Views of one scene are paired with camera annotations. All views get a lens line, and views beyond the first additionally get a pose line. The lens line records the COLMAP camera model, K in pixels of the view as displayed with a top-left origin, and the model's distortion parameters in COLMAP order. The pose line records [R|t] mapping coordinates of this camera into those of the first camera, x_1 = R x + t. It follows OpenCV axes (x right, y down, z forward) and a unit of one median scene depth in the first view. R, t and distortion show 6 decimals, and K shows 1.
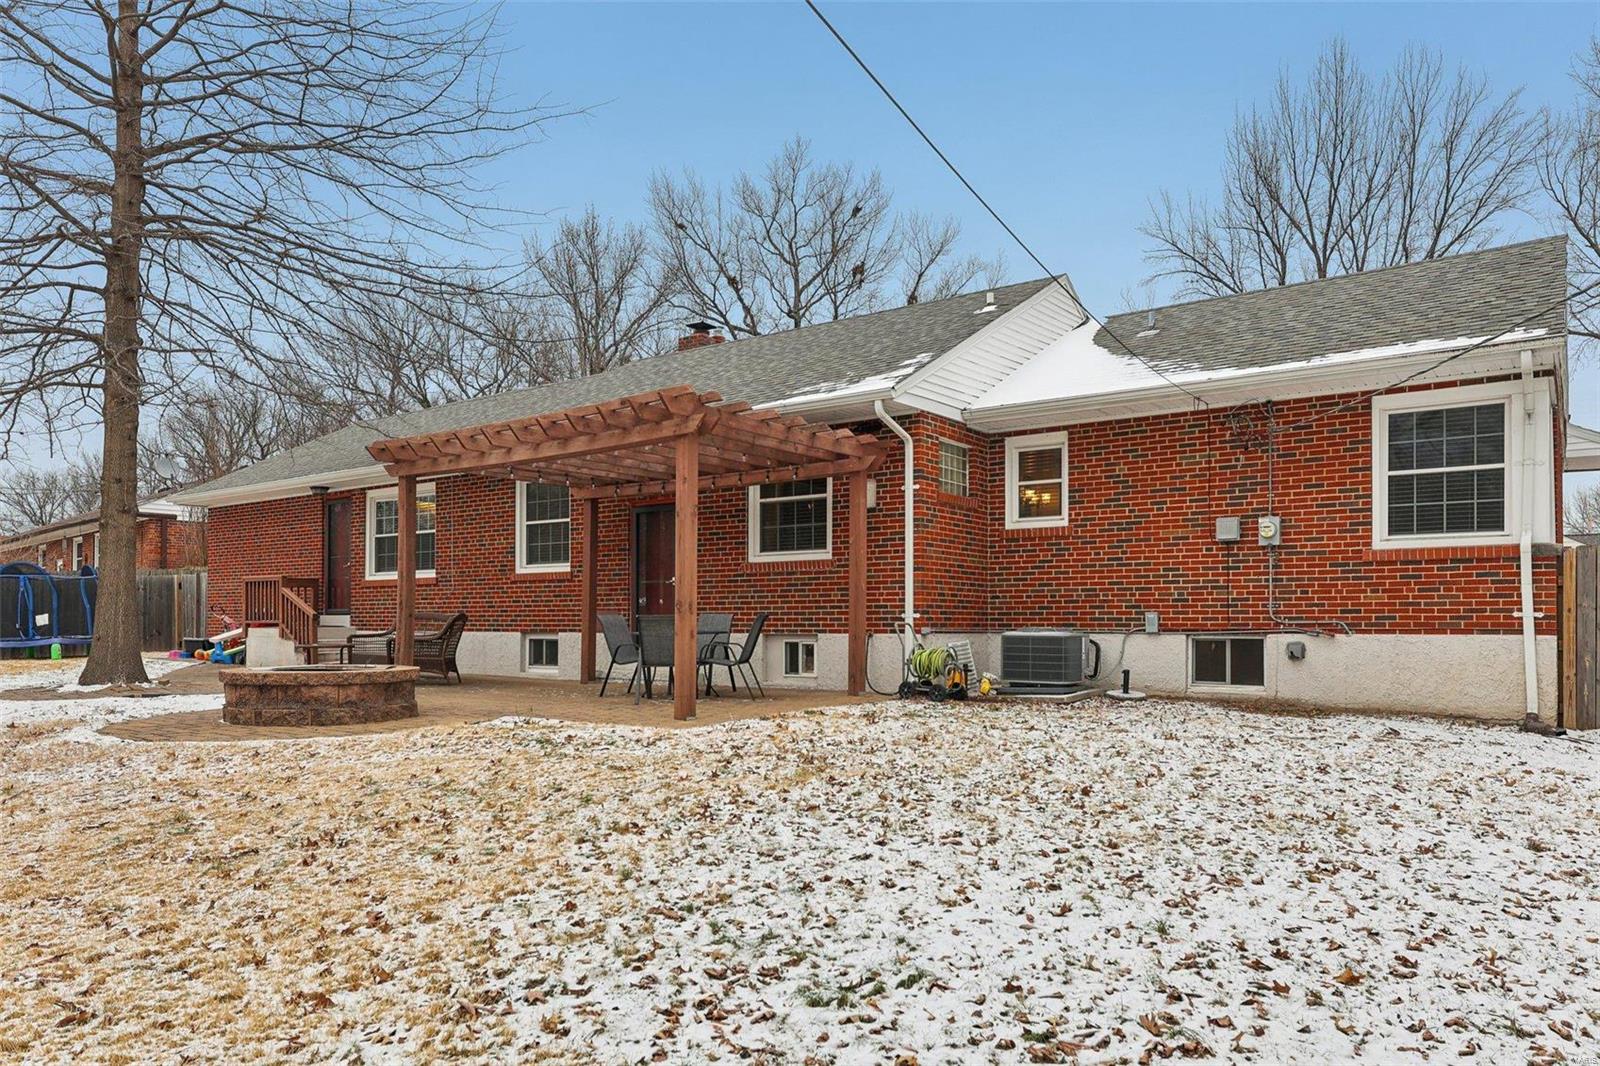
lens RADIAL K [[1073.7, 0, 796.0], [0, 1073.7, 625.8], [0, 0, 1]] dist [0.000060, 0.024317]
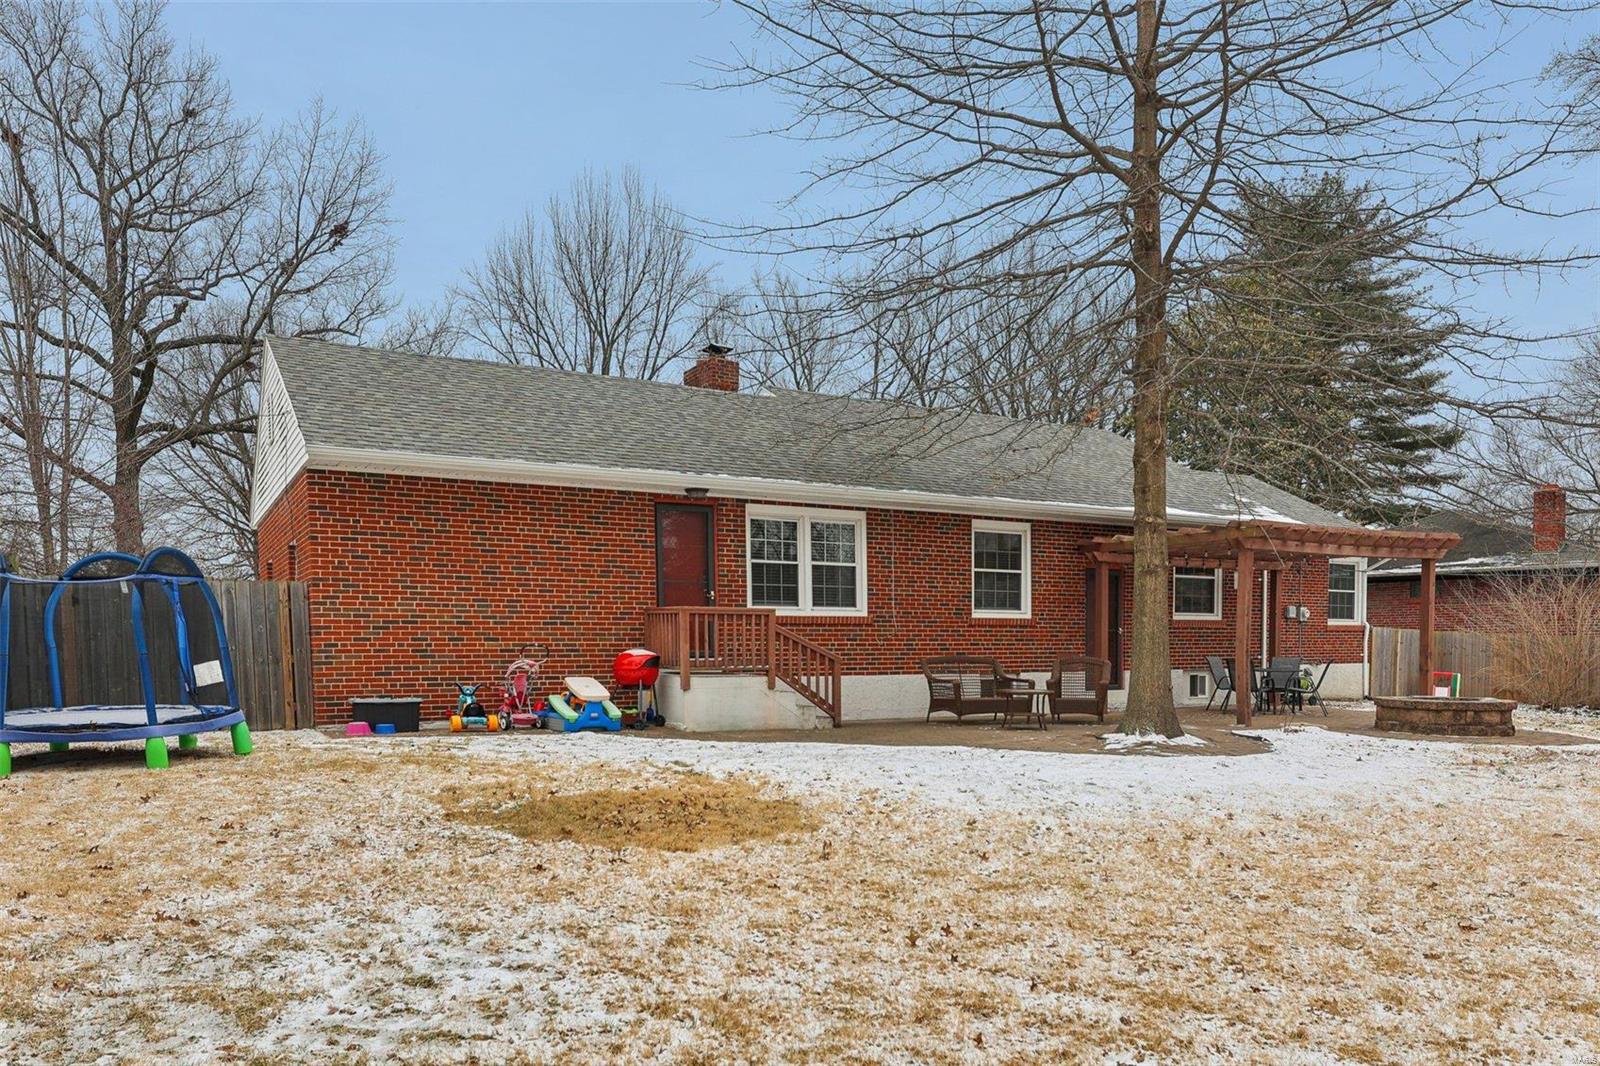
lens RADIAL K [[1104.9, 0, 794.9], [0, 1104.9, 662.6], [0, 0, 1]] dist [-0.005160, 0.027788]
pose [[0.407802, -0.013328, 0.912973, -1.808831], [0.004440, 0.999911, 0.012614, -0.026333], [-0.913060, -0.001090, 0.407824, 0.996367]]
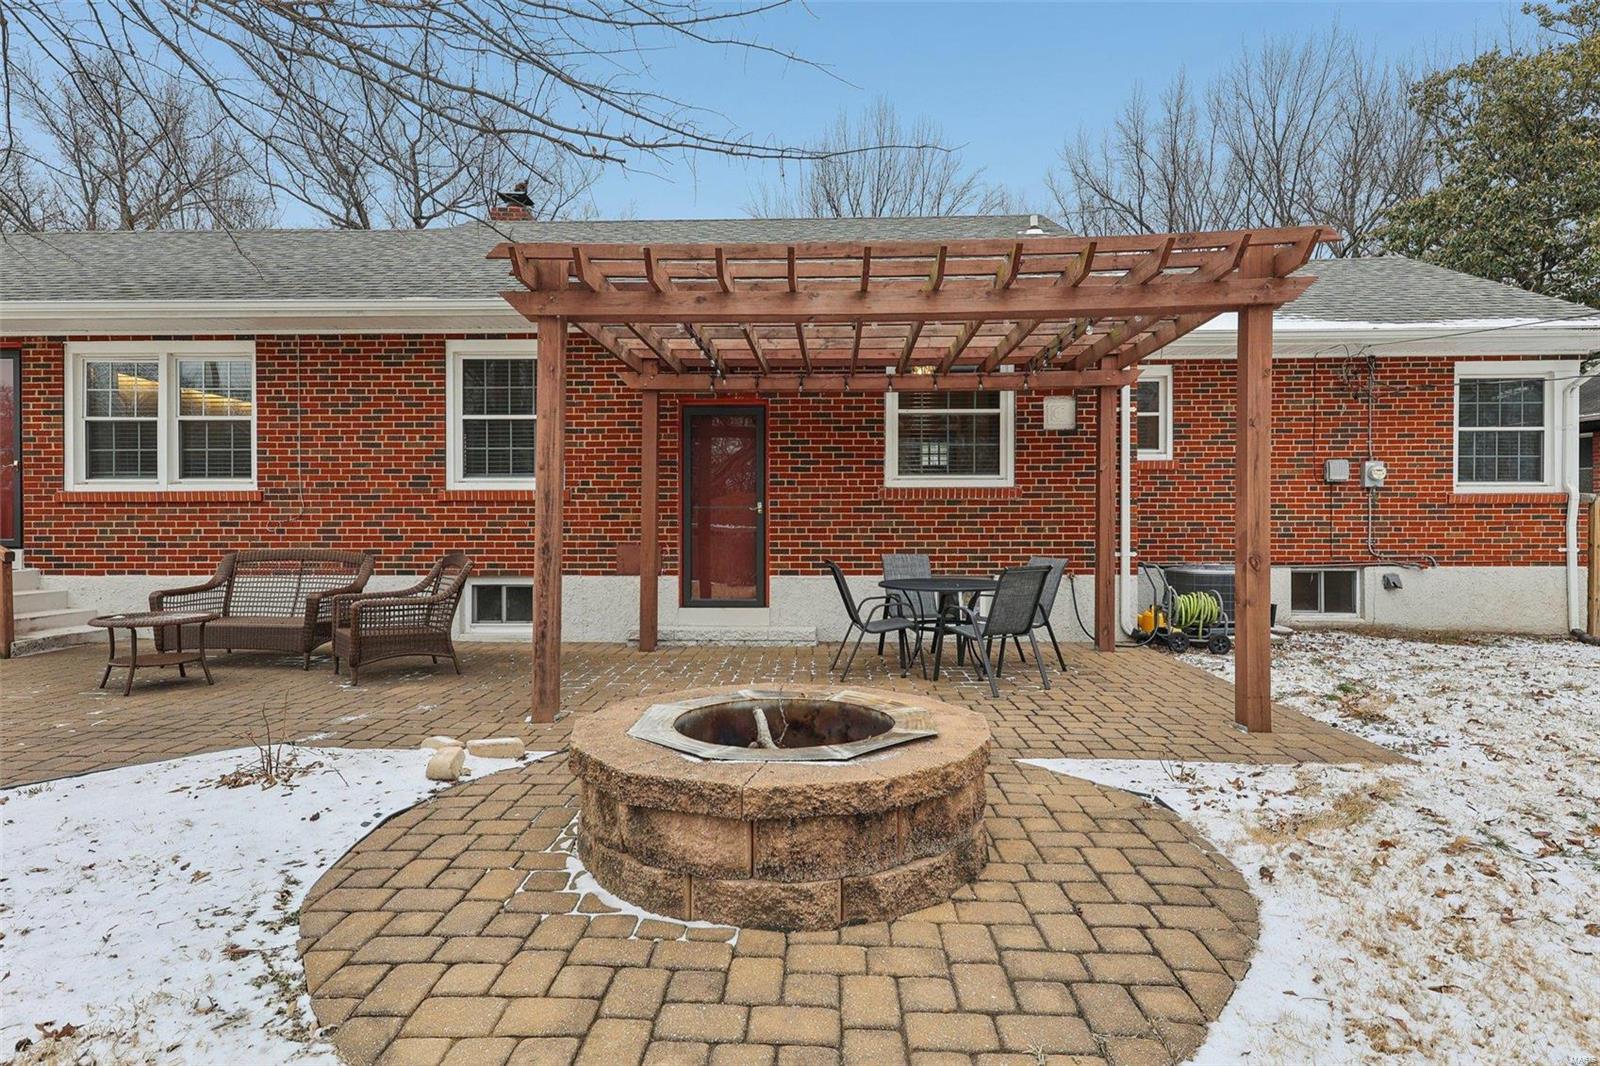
lens RADIAL K [[837.4, 0, 800.0], [0, 837.4, 533.0], [0, 0, 1]] dist [0.015589, 0.000485]
pose [[0.823932, -0.004205, 0.566673, -0.523706], [0.003147, 0.999991, 0.002844, -0.030691], [-0.566680, -0.000560, 0.823938, 0.601459]]
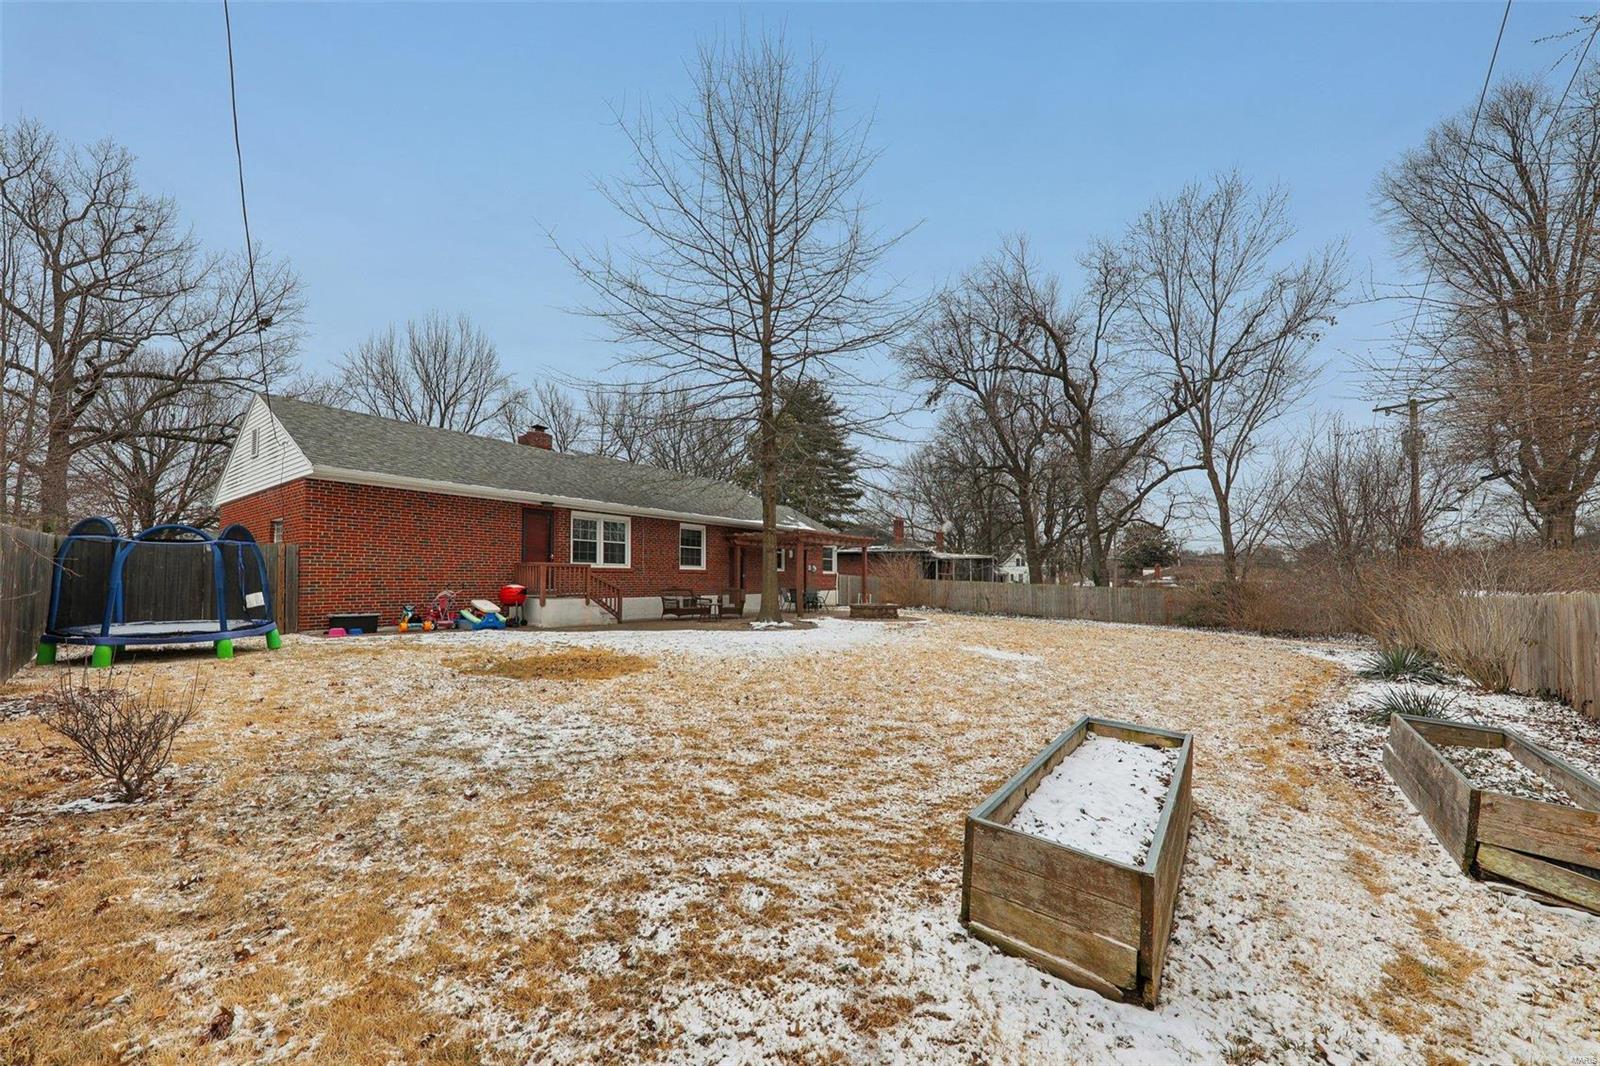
lens RADIAL K [[564.8, 0, 800.0], [0, 564.8, 533.0], [0, 0, 1]] dist [0.001425, -0.005100]
pose [[-0.019756, 0.086853, 0.996025, -1.959585], [0.004549, 0.996217, -0.086780, -0.029094], [-0.999794, 0.002816, -0.020076, 1.075569]]
